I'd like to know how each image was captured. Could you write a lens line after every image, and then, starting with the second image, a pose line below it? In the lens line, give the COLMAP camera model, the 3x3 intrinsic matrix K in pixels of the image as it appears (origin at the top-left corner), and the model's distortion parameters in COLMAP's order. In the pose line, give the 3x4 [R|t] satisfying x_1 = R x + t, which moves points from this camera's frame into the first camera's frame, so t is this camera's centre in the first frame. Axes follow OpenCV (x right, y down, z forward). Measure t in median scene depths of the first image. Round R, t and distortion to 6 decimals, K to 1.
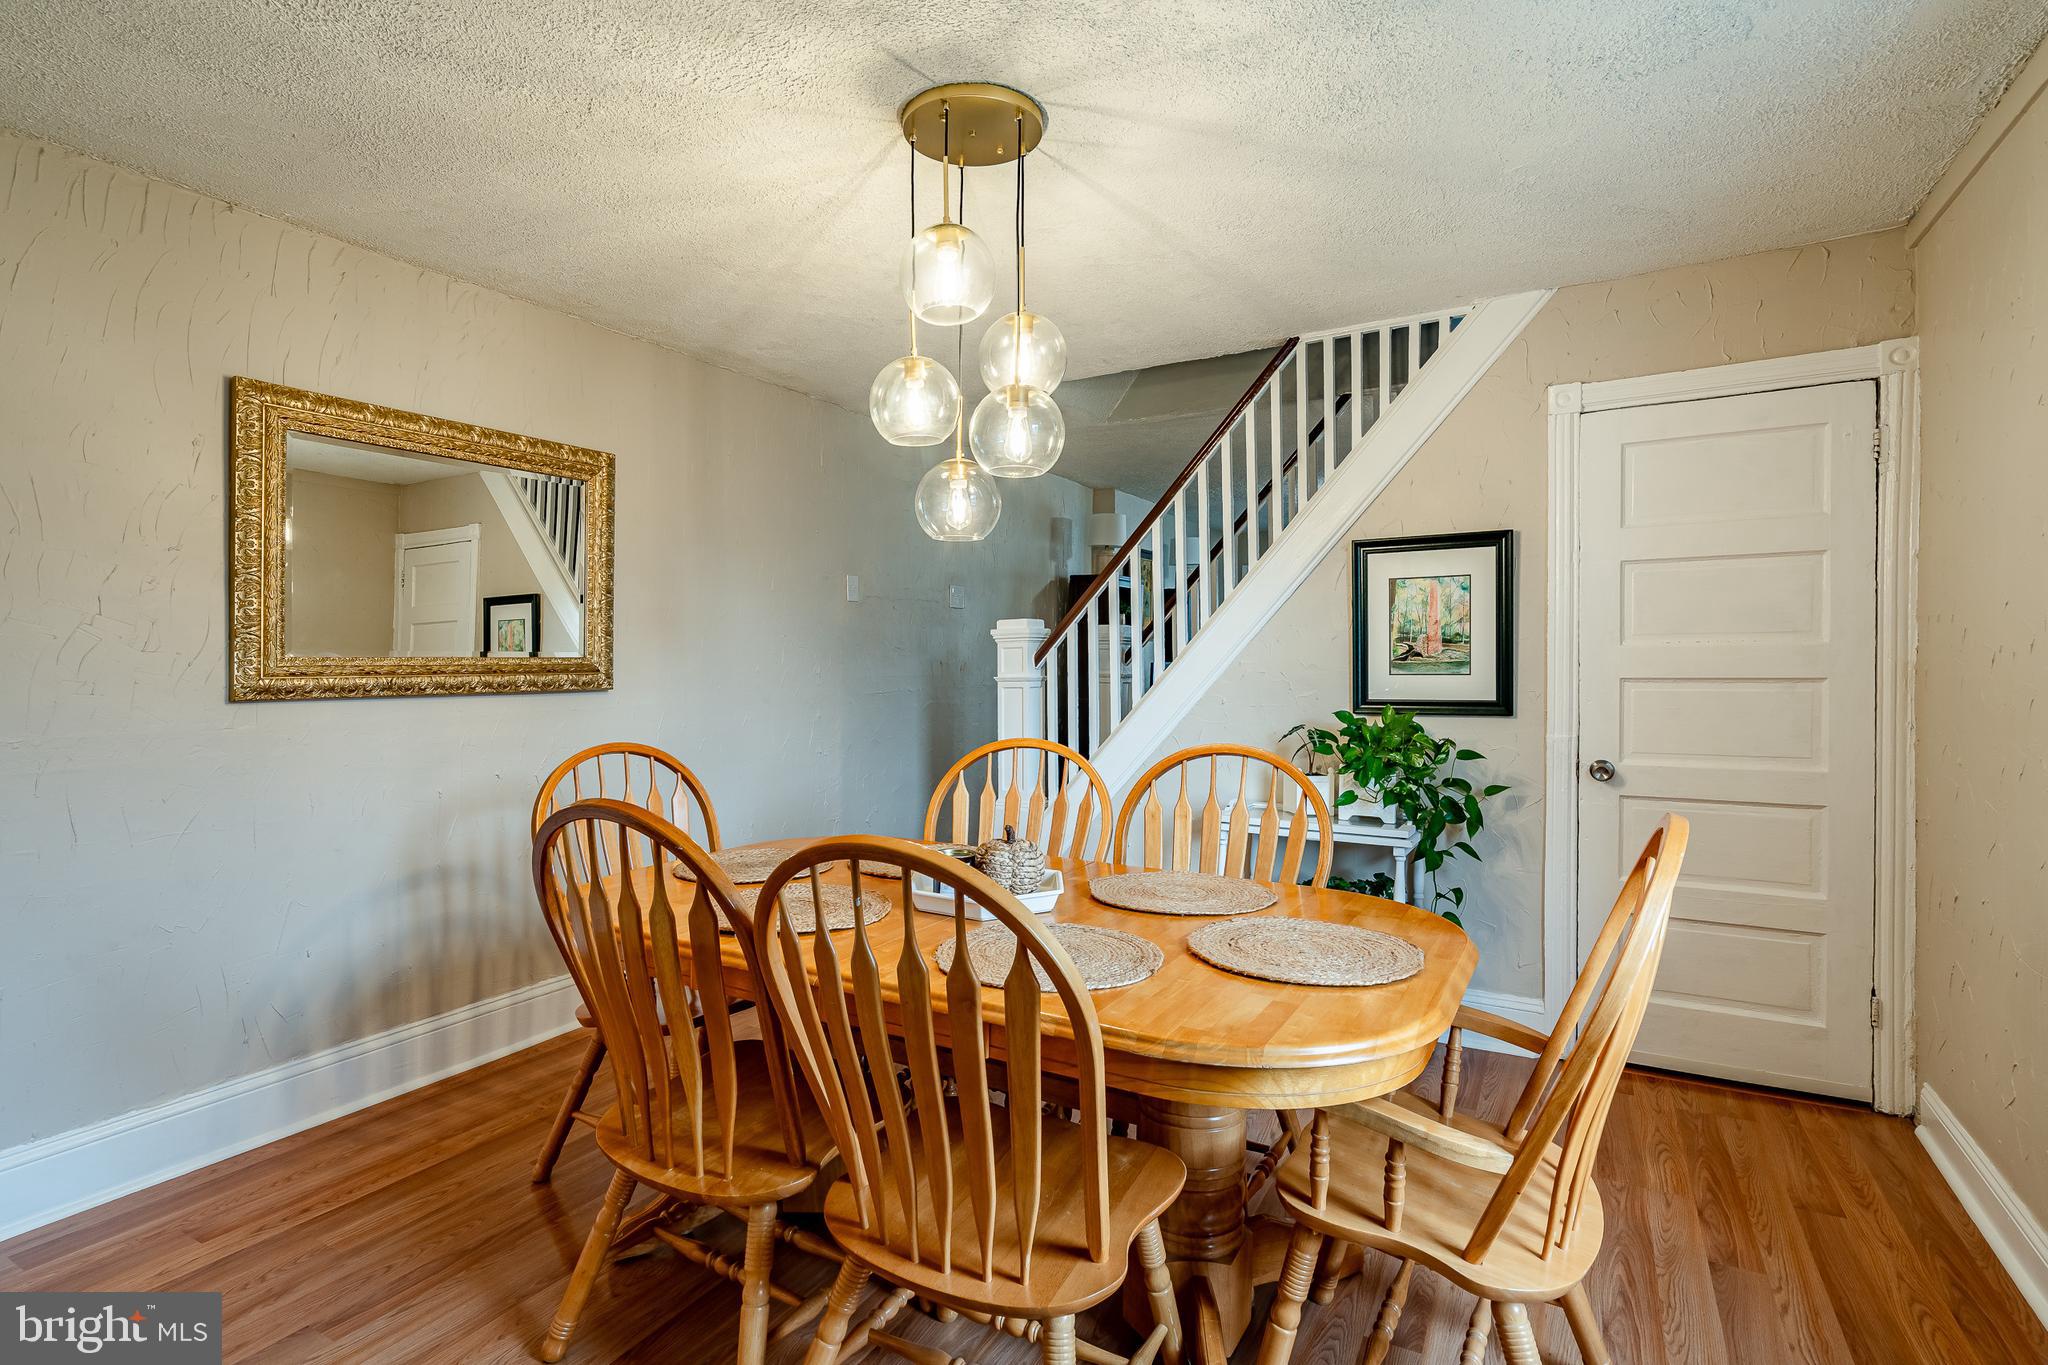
lens RADIAL K [[1013.2, 0, 1018.6], [0, 1013.2, 675.9], [0, 0, 1]] dist [0.004864, 0.000124]
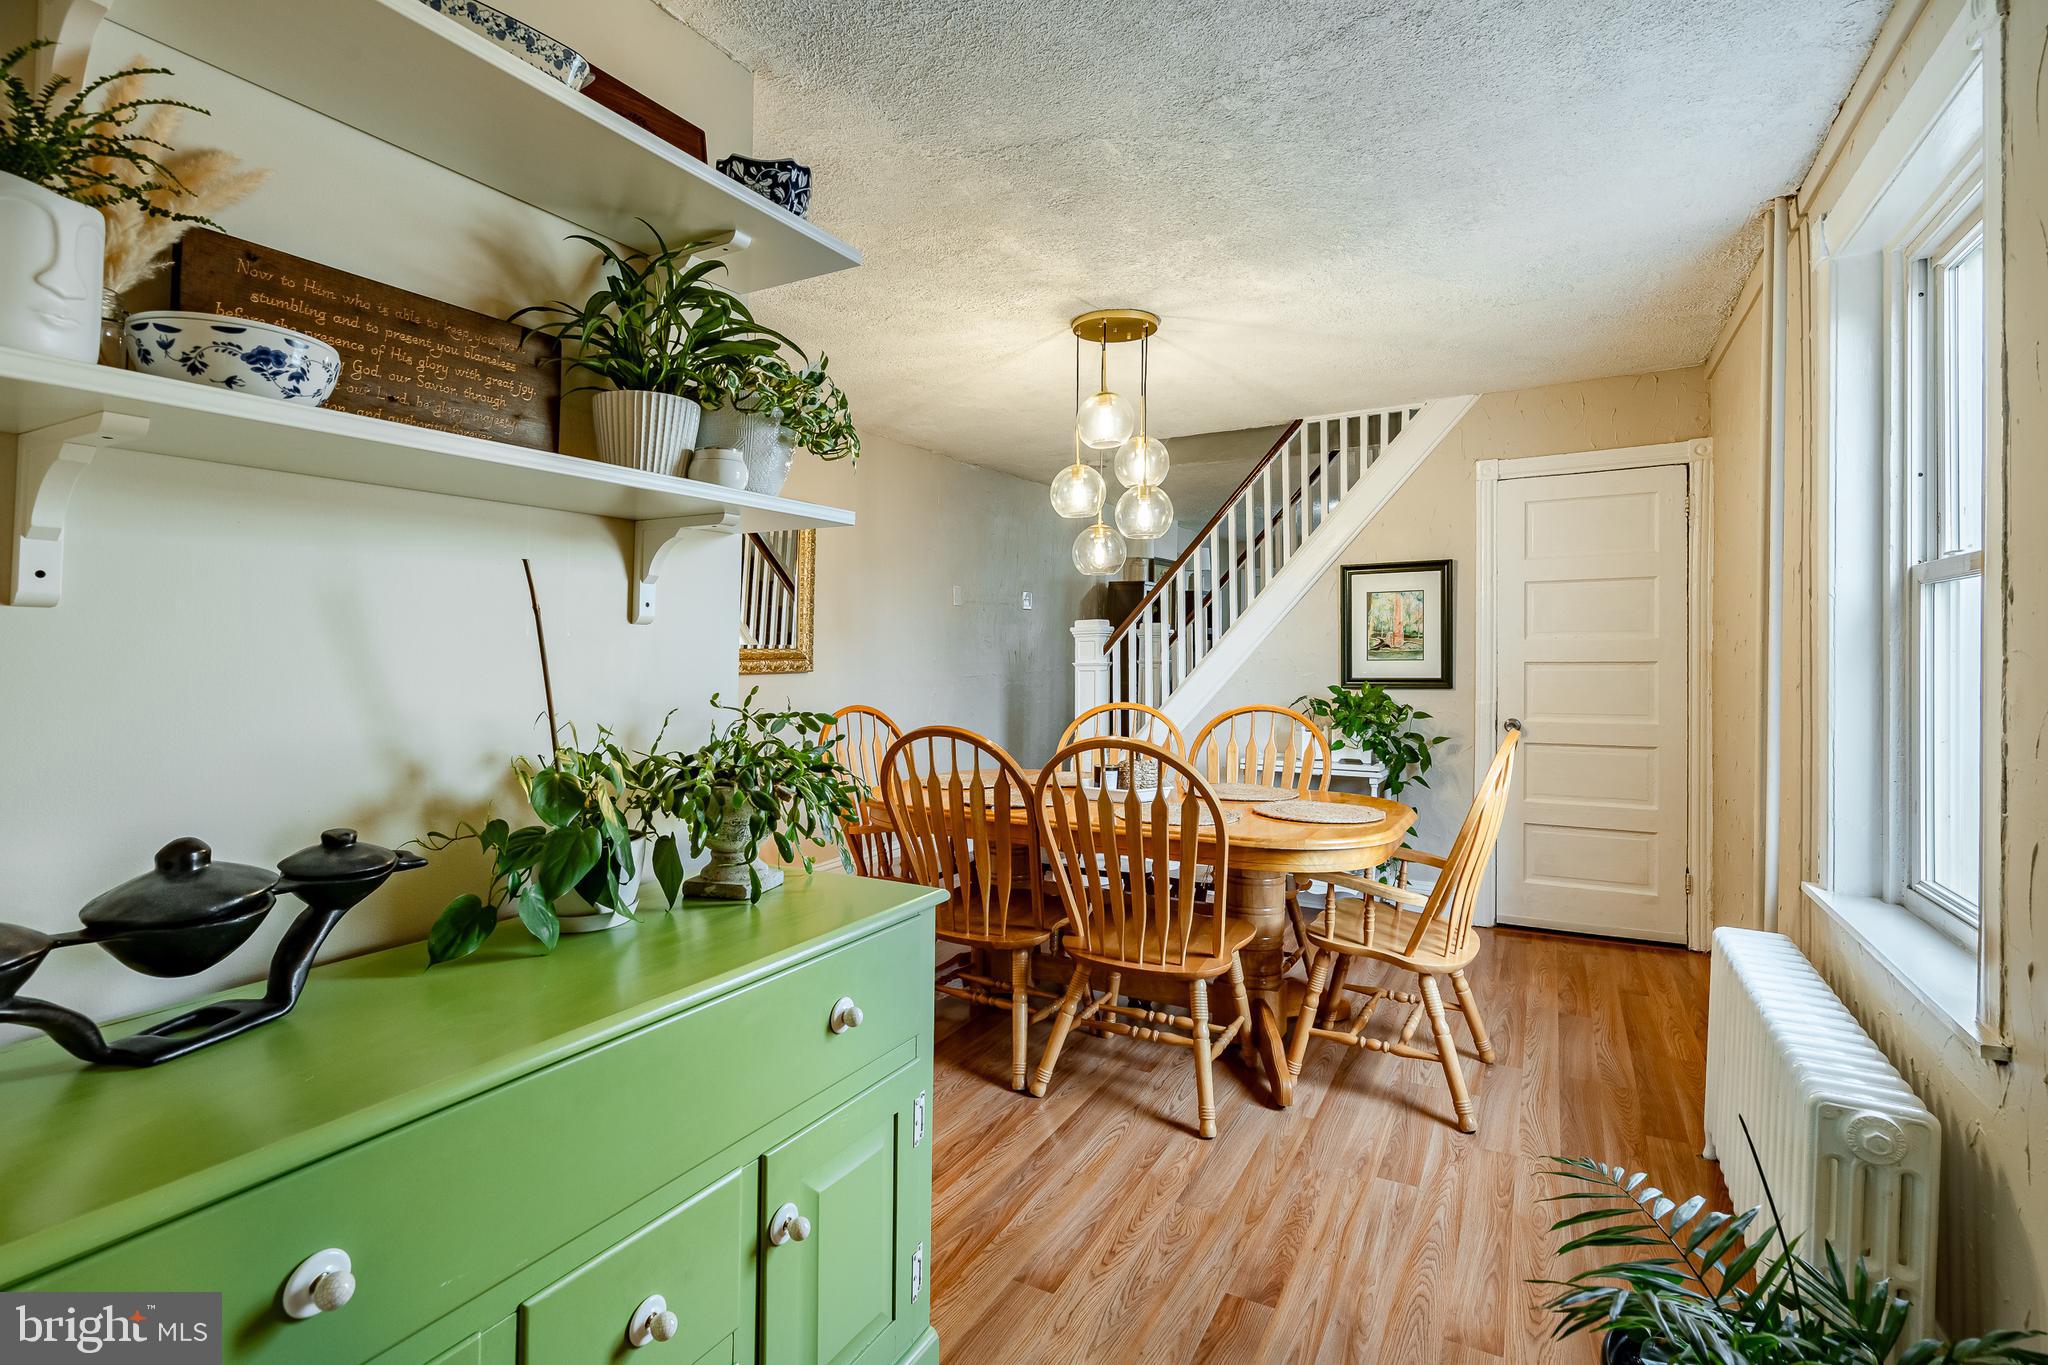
lens RADIAL K [[947.5, 0, 1027.8], [0, 947.5, 672.7], [0, 0, 1]] dist [0.000215, 0.000361]
pose [[0.999973, -0.001524, 0.007218, -0.143357], [0.001468, 0.999969, 0.007740, 0.006538], [-0.007230, -0.007729, 0.999944, -0.390070]]
